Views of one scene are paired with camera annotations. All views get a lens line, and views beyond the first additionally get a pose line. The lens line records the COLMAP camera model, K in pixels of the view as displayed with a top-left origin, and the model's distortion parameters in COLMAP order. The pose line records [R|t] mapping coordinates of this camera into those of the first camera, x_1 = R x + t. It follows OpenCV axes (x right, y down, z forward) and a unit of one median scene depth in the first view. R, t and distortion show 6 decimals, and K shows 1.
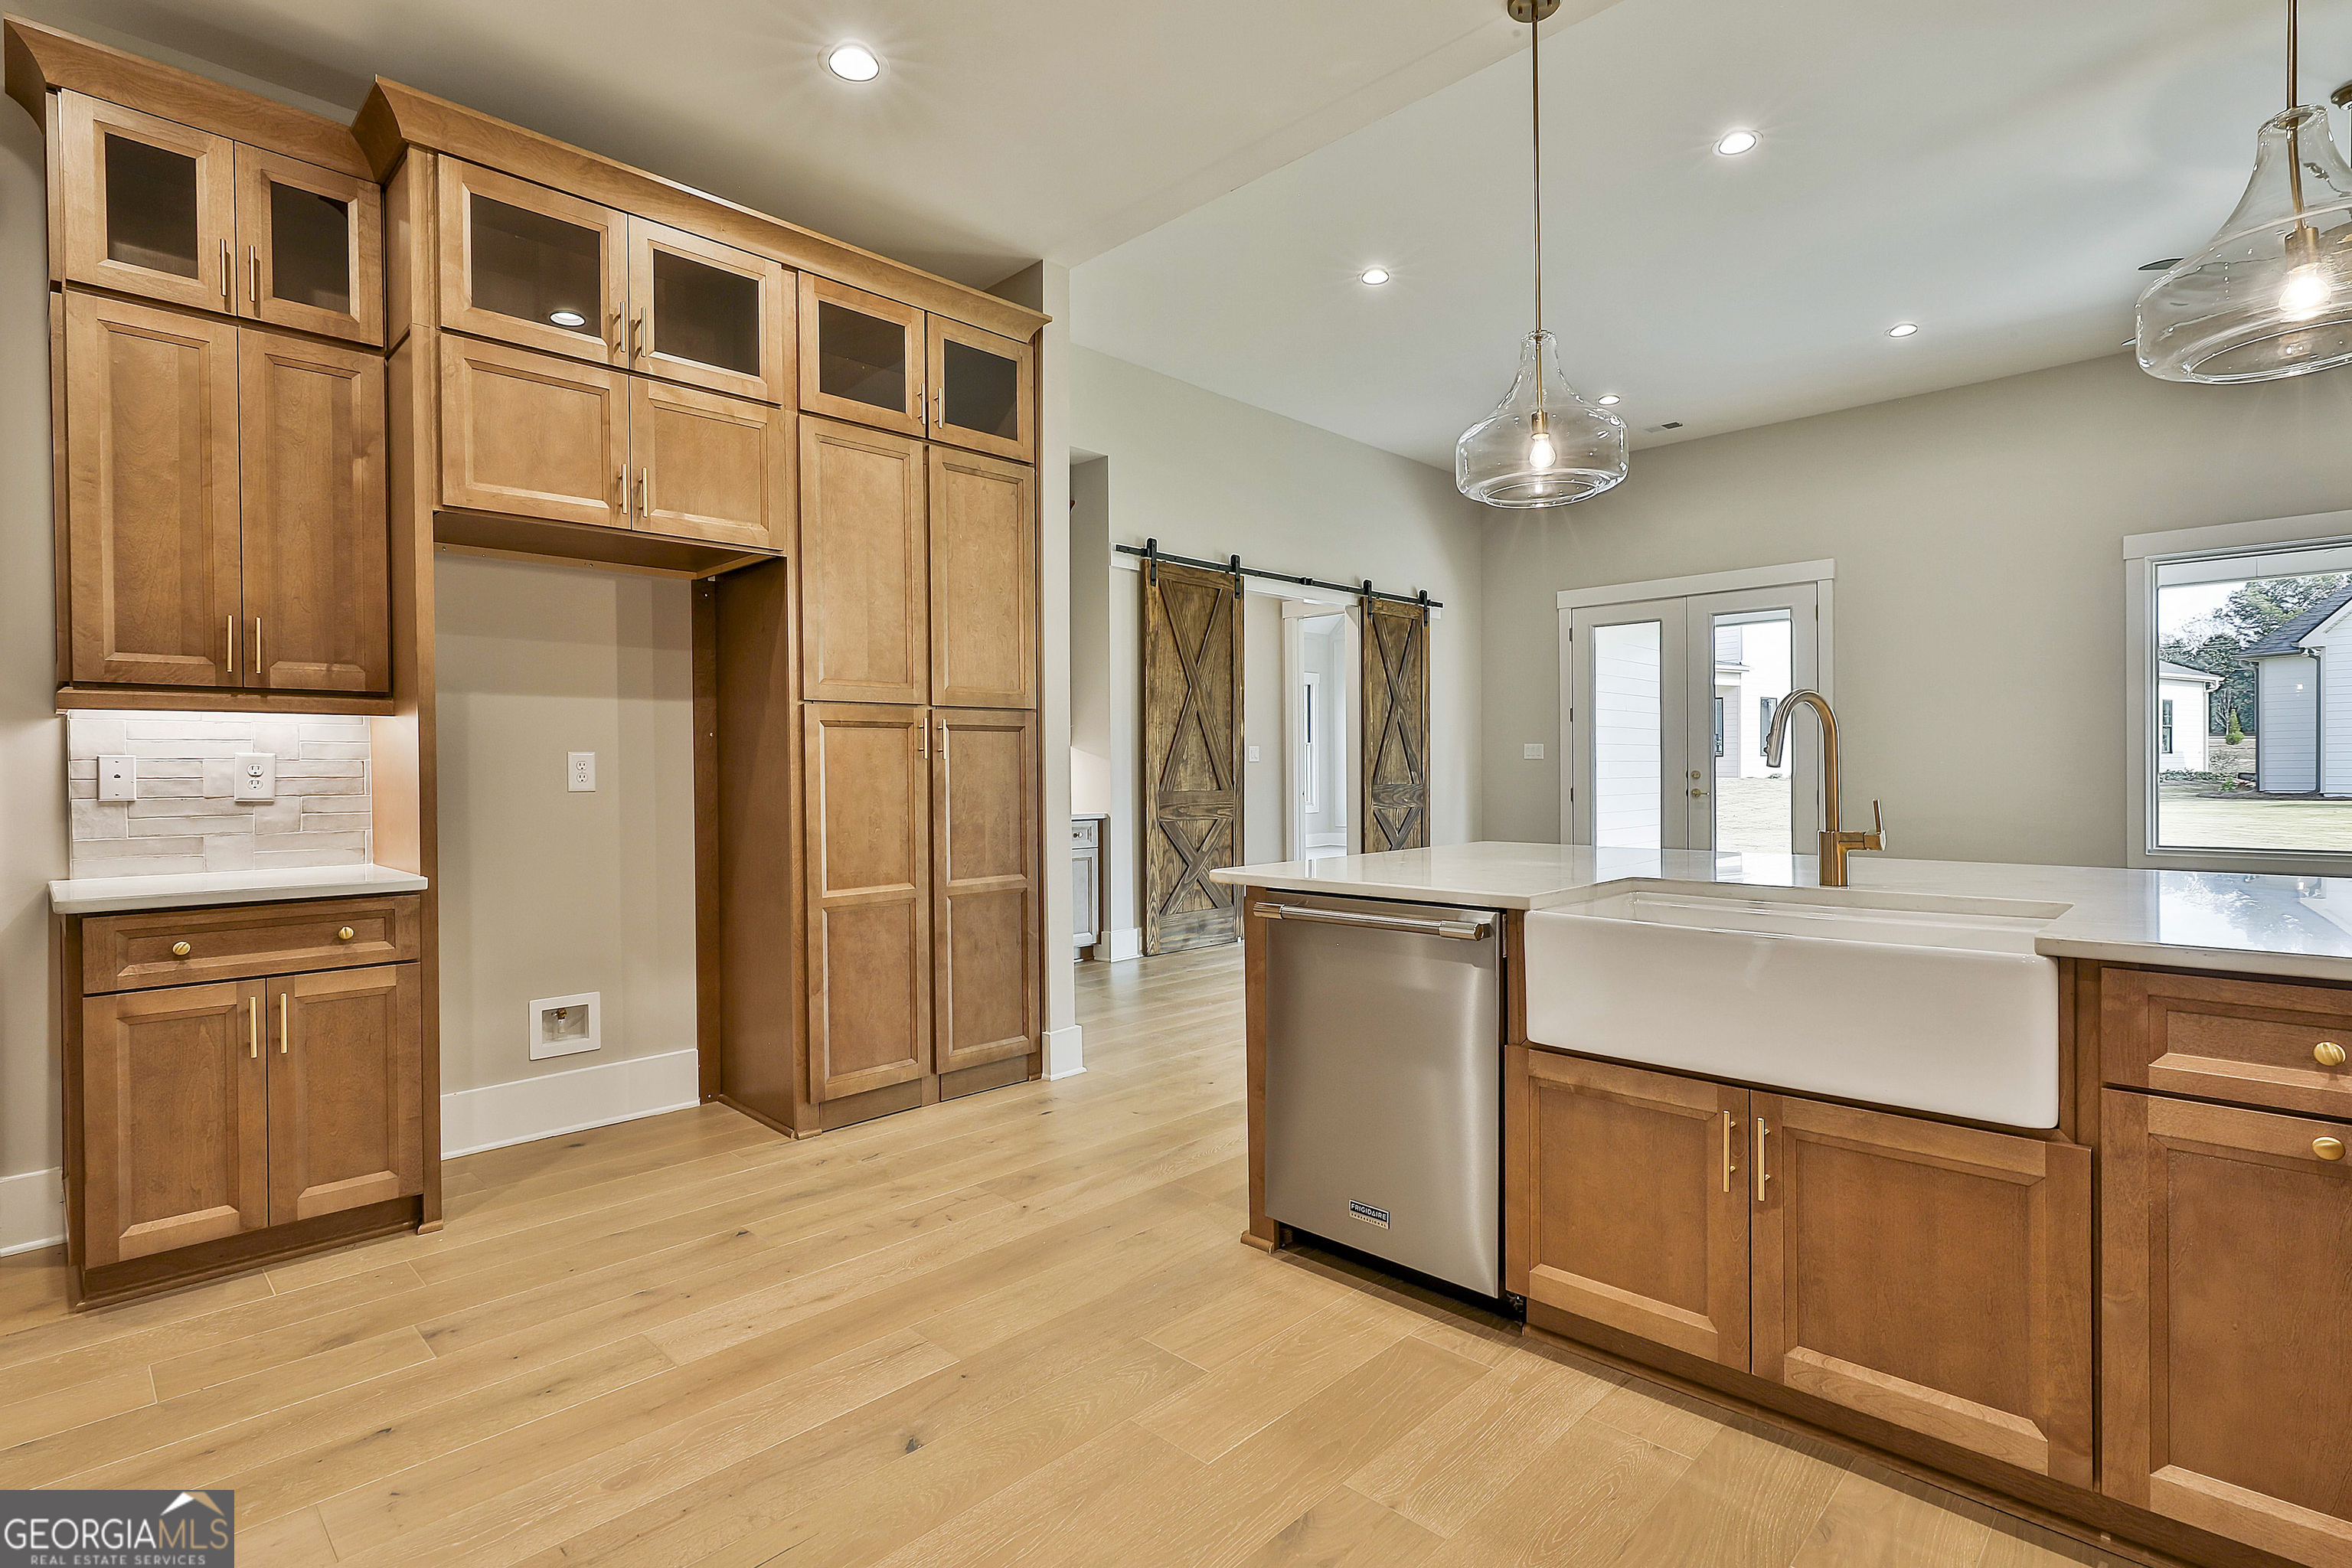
lens RADIAL K [[1128.8, 0, 1178.4], [0, 1128.8, 780.7], [0, 0, 1]] dist [-0.008411, -0.000225]
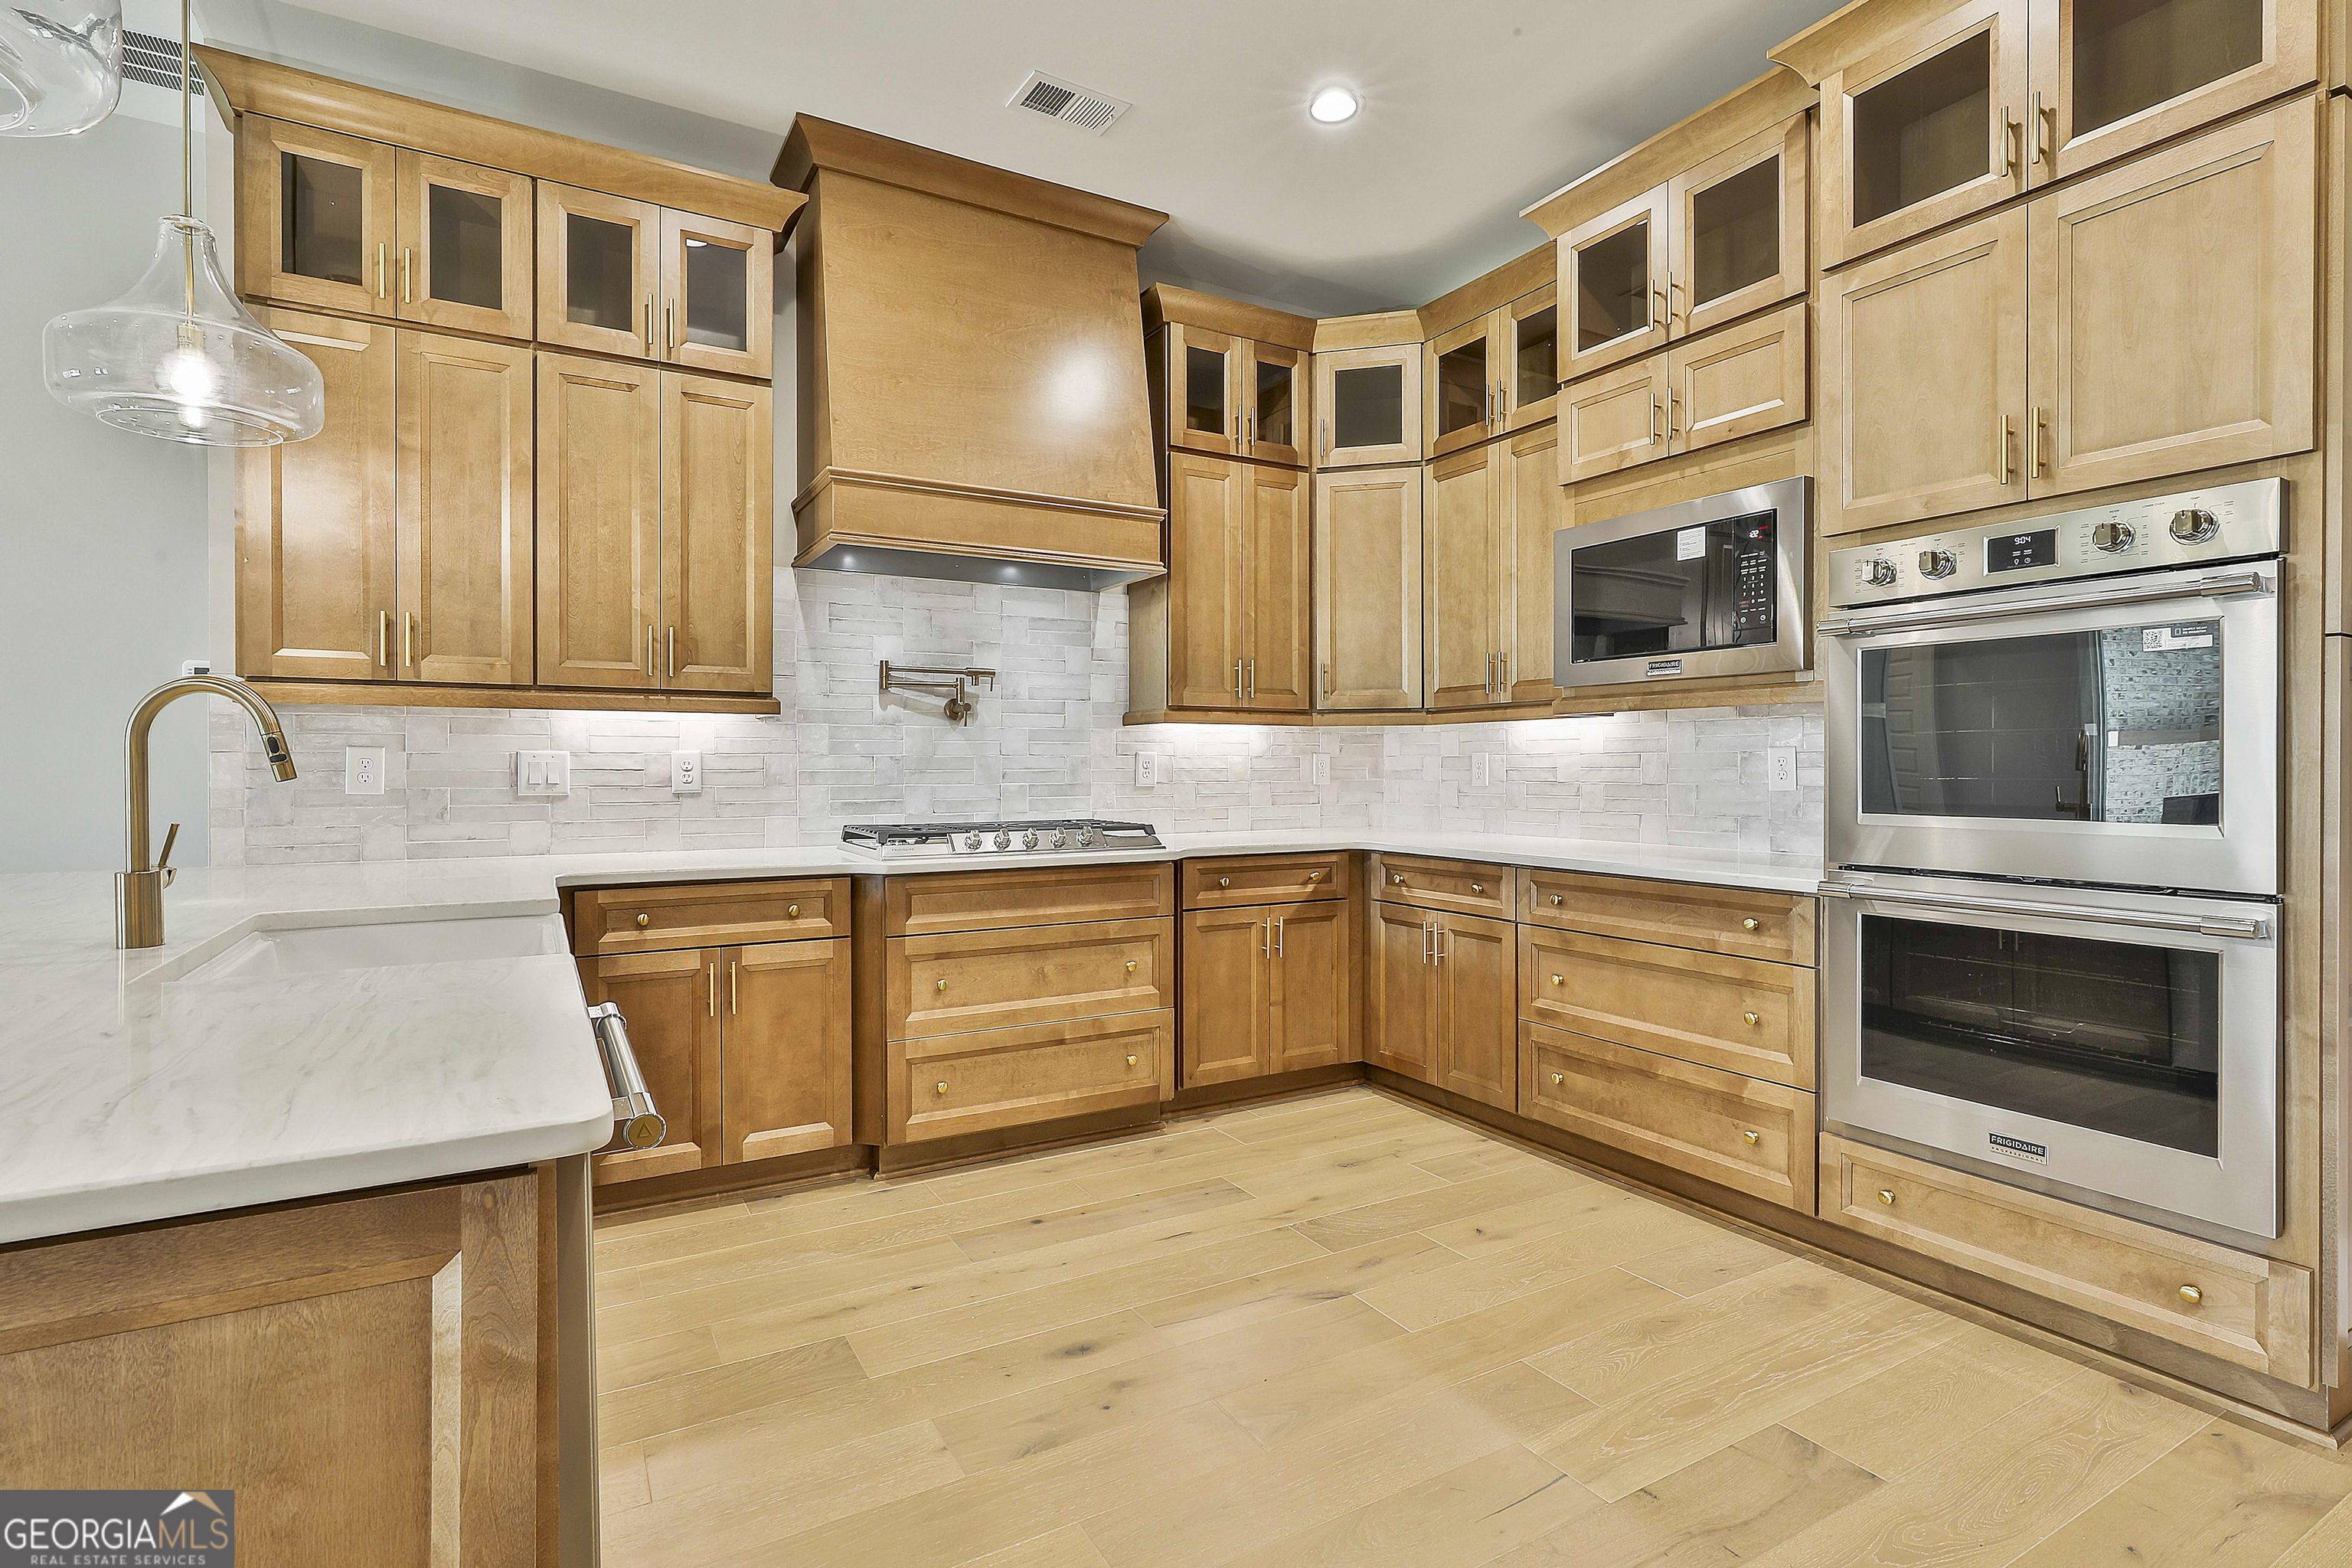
lens RADIAL K [[1133.8, 0, 1181.3], [0, 1133.8, 777.0], [0, 0, 1]] dist [-0.001400, 0.000930]
pose [[-0.963476, 0.006406, 0.267718, -0.080223], [0.011088, 0.999811, 0.015981, -0.006179], [-0.267565, 0.018366, -0.963365, 0.477486]]
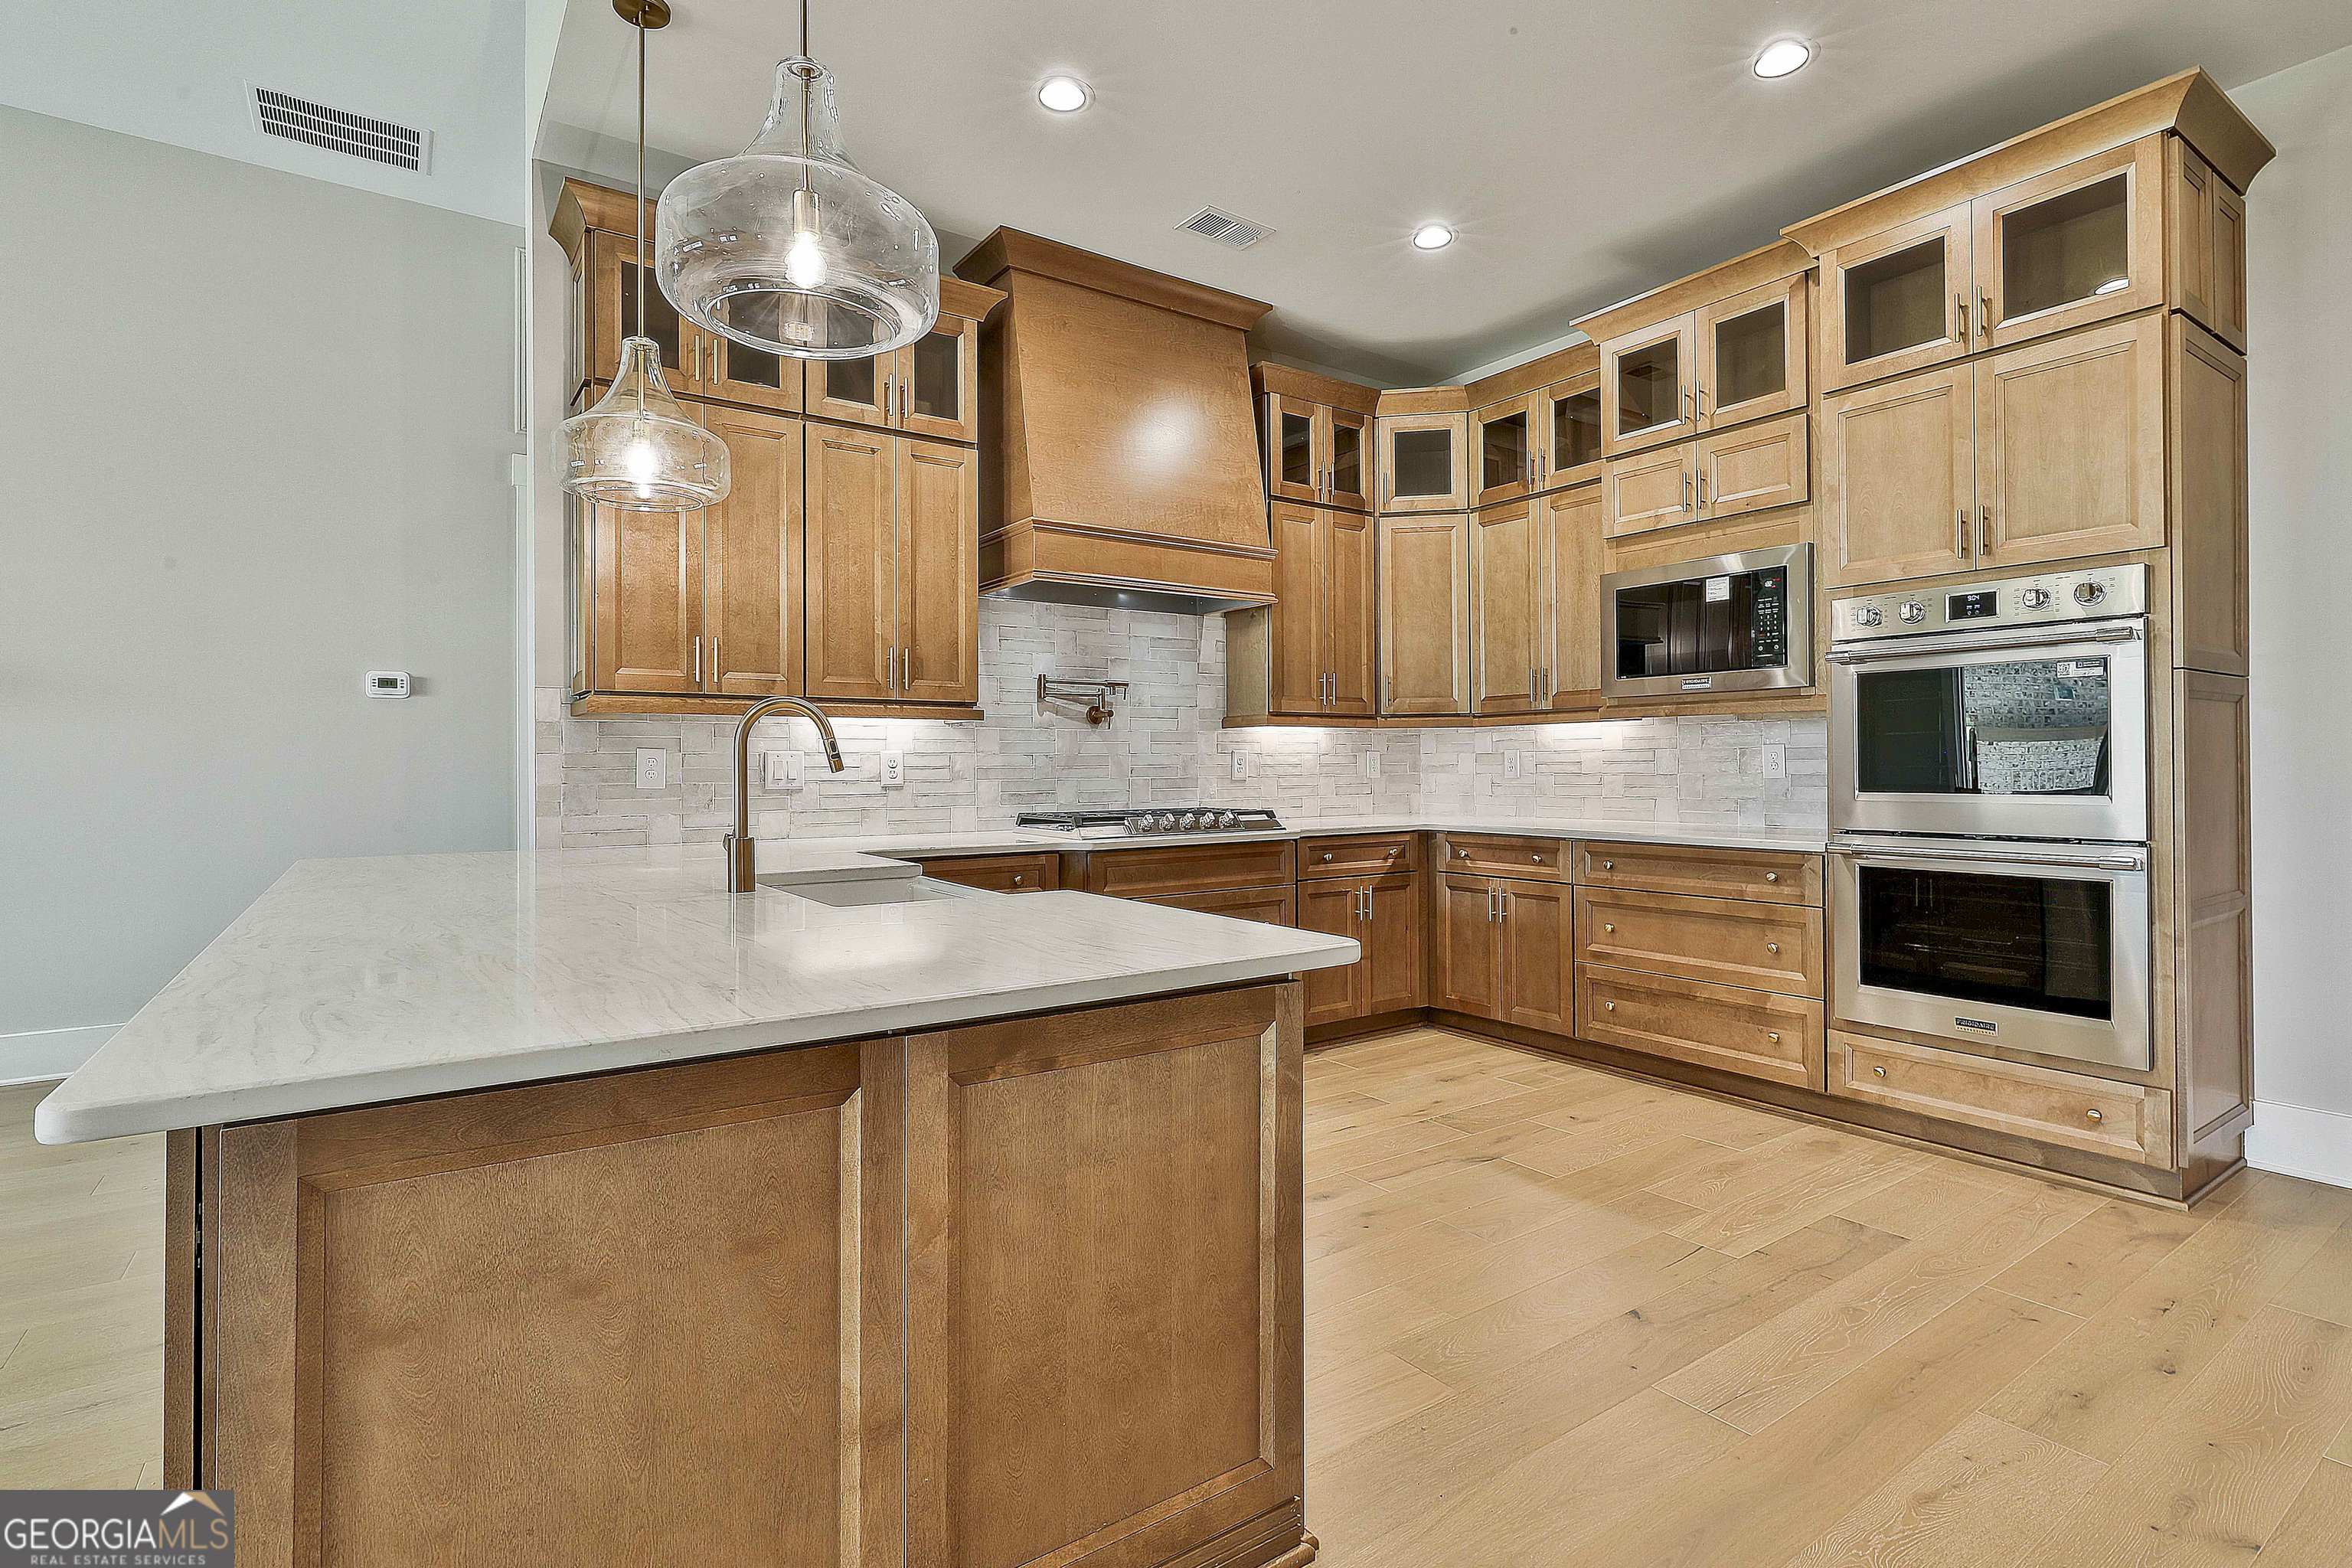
lens RADIAL K [[1128.2, 0, 1186.2], [0, 1128.2, 765.3], [0, 0, 1]] dist [-0.002411, -0.000289]
pose [[-0.983485, 0.014531, 0.180404, 0.003122], [0.016056, 0.999847, 0.006995, -0.006297], [-0.180275, 0.009776, -0.983568, 0.602217]]
